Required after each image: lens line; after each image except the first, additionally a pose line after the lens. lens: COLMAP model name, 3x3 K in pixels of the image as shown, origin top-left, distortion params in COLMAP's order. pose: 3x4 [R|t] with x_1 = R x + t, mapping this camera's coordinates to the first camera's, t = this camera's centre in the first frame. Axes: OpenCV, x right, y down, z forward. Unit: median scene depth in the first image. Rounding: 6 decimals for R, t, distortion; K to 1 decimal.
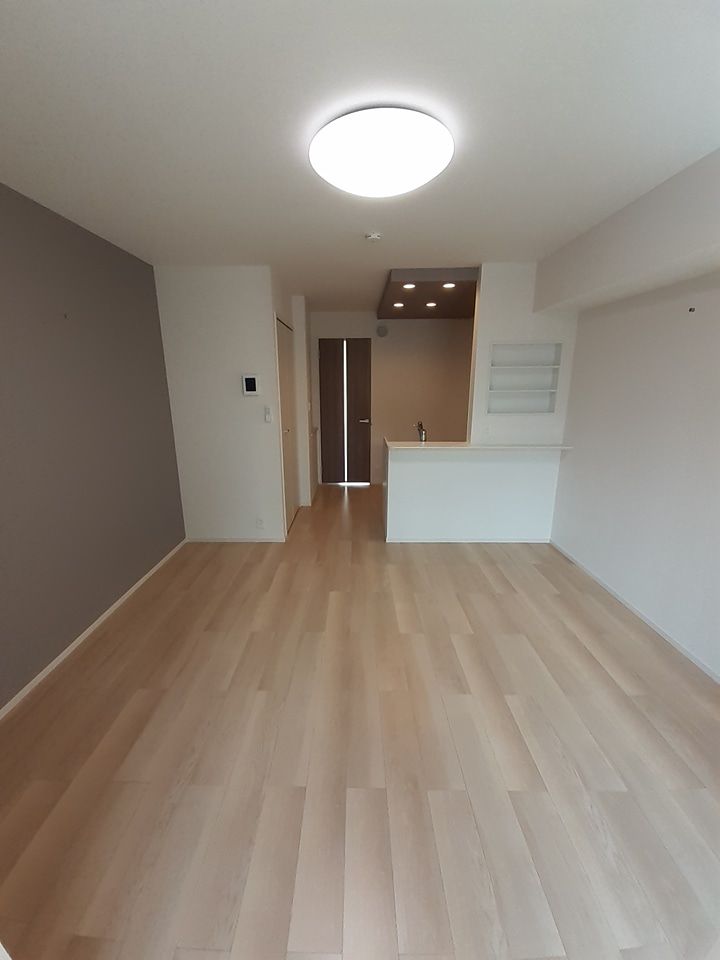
lens RADIAL K [[390.5, 0, 360.0], [0, 390.5, 480.0], [0, 0, 1]] dist [-0.000386, -0.000100]
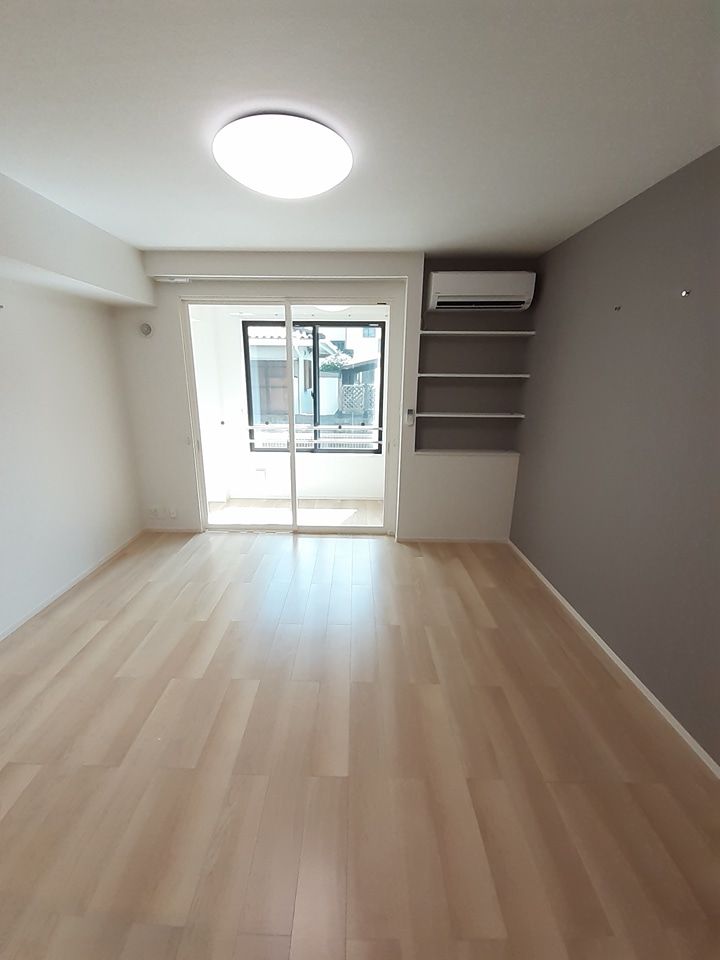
lens RADIAL K [[390.5, 0, 360.0], [0, 390.5, 480.0], [0, 0, 1]] dist [-0.000386, -0.000100]
pose [[-0.999967, -0.007235, -0.003729, -0.107001], [-0.008134, 0.873031, 0.487597, -0.389422], [-0.000272, 0.487611, -0.873061, 1.528619]]
